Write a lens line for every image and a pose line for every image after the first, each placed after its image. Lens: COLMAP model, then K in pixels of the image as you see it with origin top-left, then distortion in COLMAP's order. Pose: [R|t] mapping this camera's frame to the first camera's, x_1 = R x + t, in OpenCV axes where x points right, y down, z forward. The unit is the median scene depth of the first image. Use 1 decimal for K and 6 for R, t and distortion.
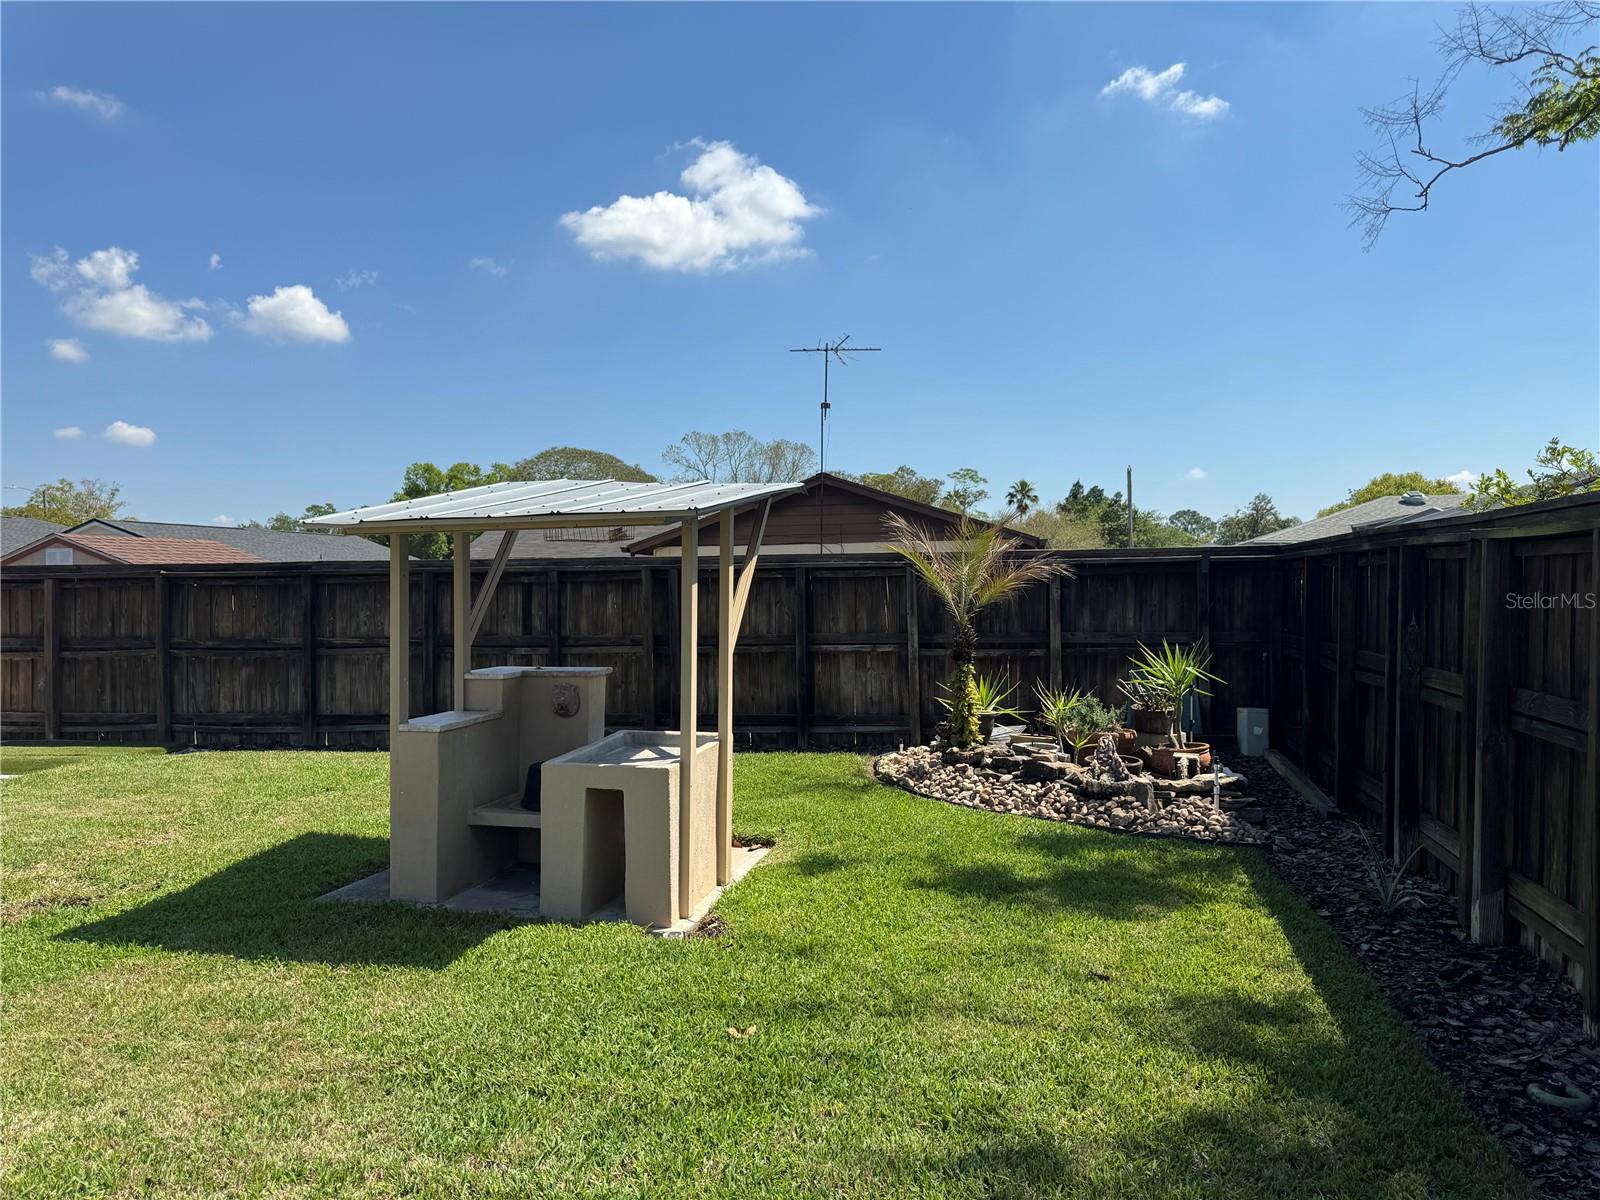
lens RADIAL K [[1129.3, 0, 804.0], [0, 1129.3, 602.3], [0, 0, 1]] dist [0.069901, -0.073863]
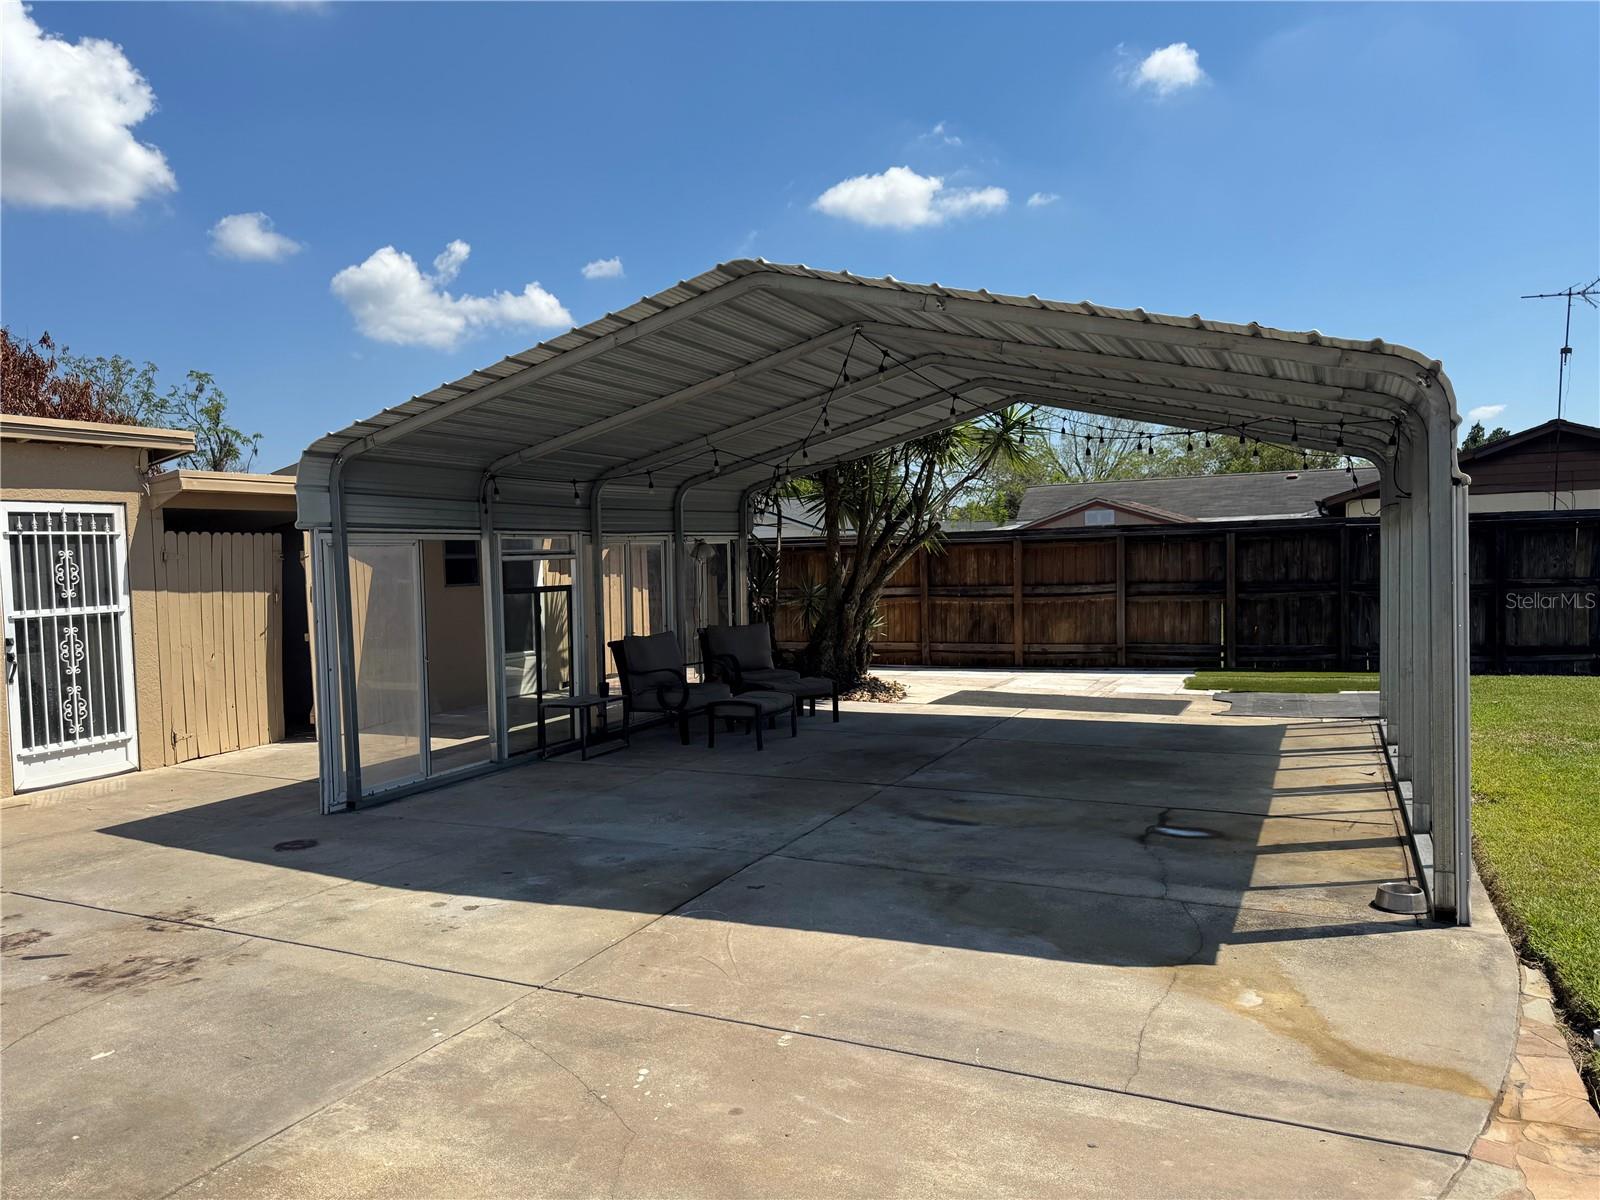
lens RADIAL K [[1146.1, 0, 783.7], [0, 1146.1, 605.3], [0, 0, 1]] dist [0.023098, -0.025884]
pose [[0.975423, -0.008635, -0.220169, -0.868985], [0.016421, 0.999302, 0.033559, 0.007034], [0.219726, -0.036350, 0.974884, -0.283828]]
